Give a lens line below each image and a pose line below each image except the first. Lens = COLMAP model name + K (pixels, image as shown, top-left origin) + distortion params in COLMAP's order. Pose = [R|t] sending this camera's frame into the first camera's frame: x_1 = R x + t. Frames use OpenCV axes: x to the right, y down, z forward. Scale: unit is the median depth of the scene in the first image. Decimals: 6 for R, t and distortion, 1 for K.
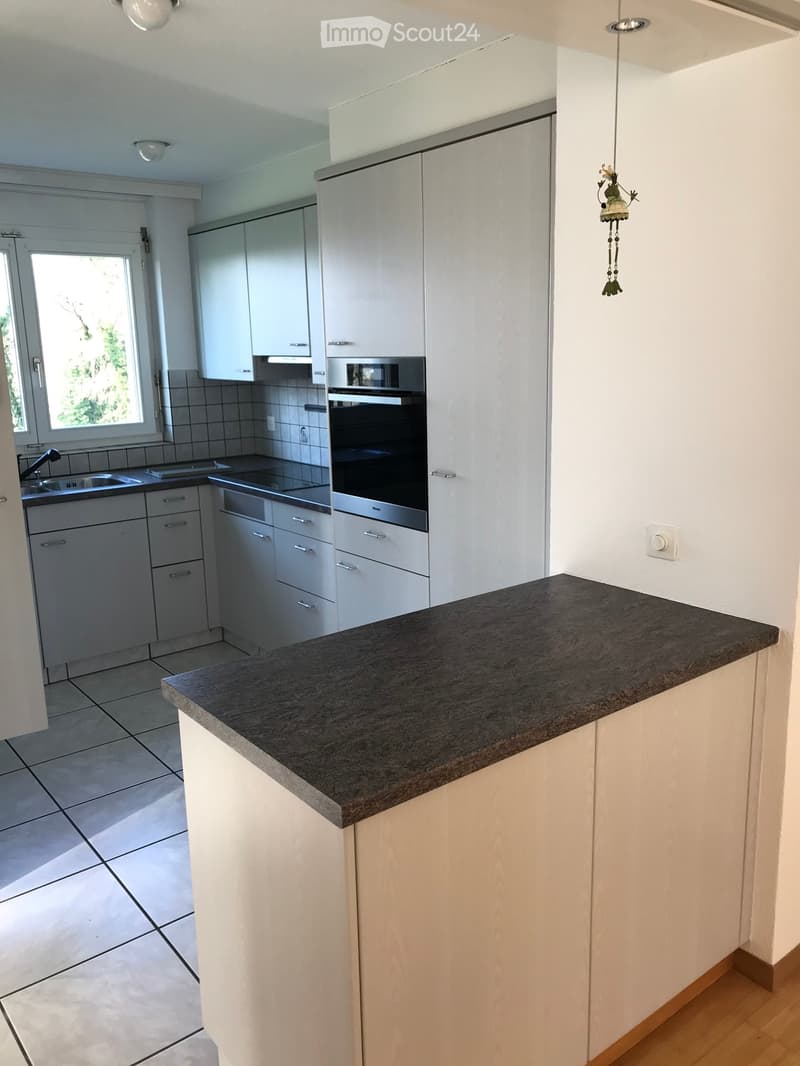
lens RADIAL K [[879.6, 0, 404.1], [0, 879.6, 522.3], [0, 0, 1]] dist [0.052285, -0.058512]
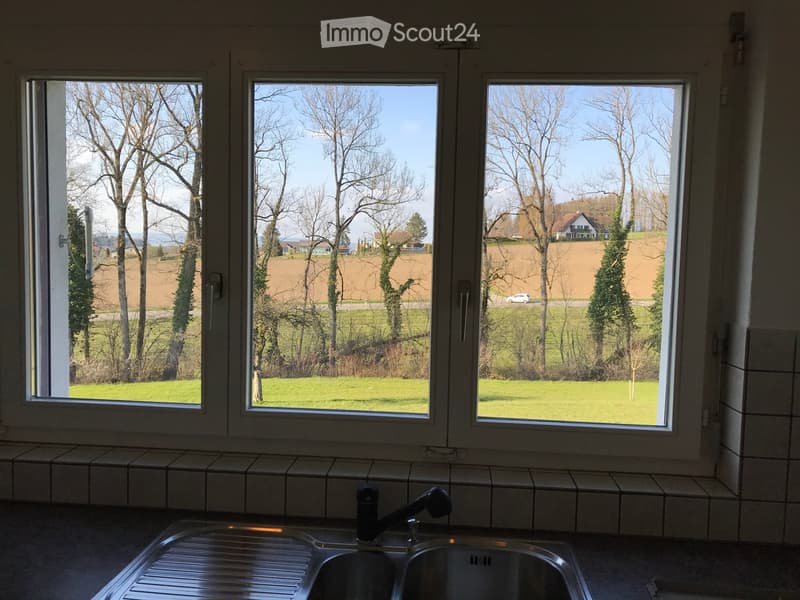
lens RADIAL K [[660.1, 0, 396.0], [0, 660.1, 302.7], [0, 0, 1]] dist [0.052285, -0.058512]
pose [[0.740330, 0.091037, -0.666051, -0.188314], [-0.179472, 0.981592, -0.065321, -0.137846], [0.647844, 0.167897, 0.743040, 0.679387]]
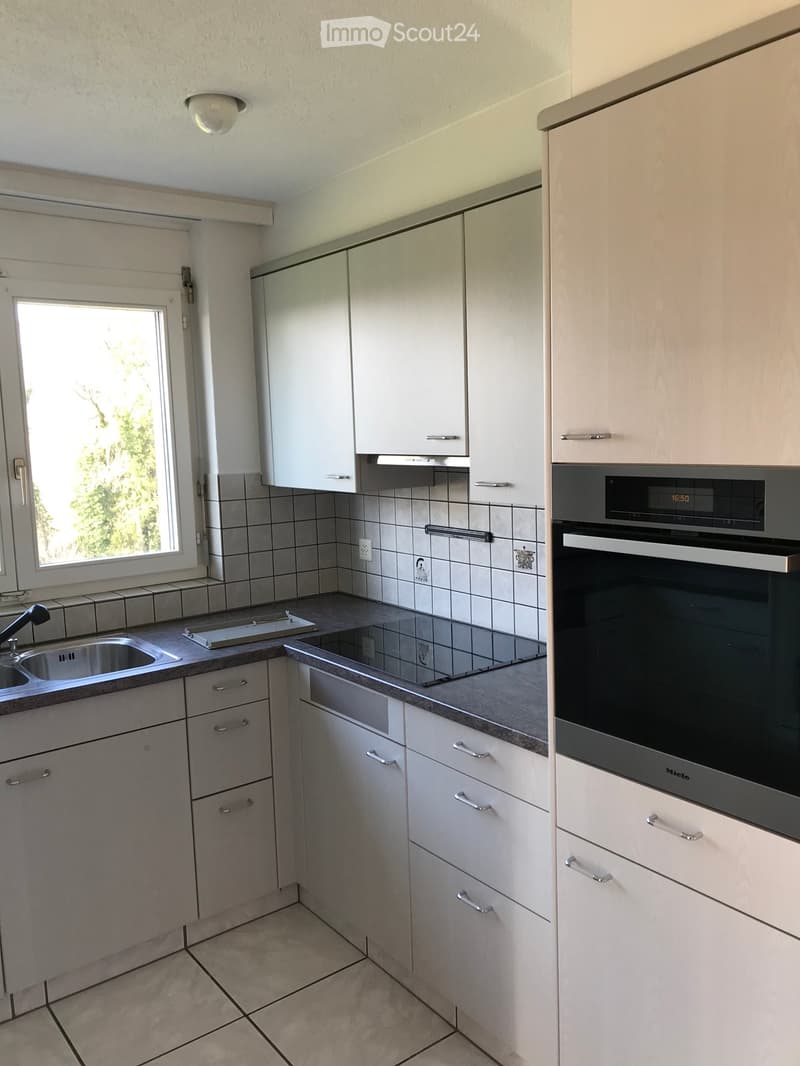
lens RADIAL K [[879.6, 0, 399.2], [0, 879.6, 530.5], [0, 0, 1]] dist [0.052285, -0.058512]
pose [[0.999854, -0.003291, -0.016790, -0.123767], [0.001852, 0.996381, -0.084983, -0.075866], [0.017009, 0.084939, 0.996241, 0.355593]]
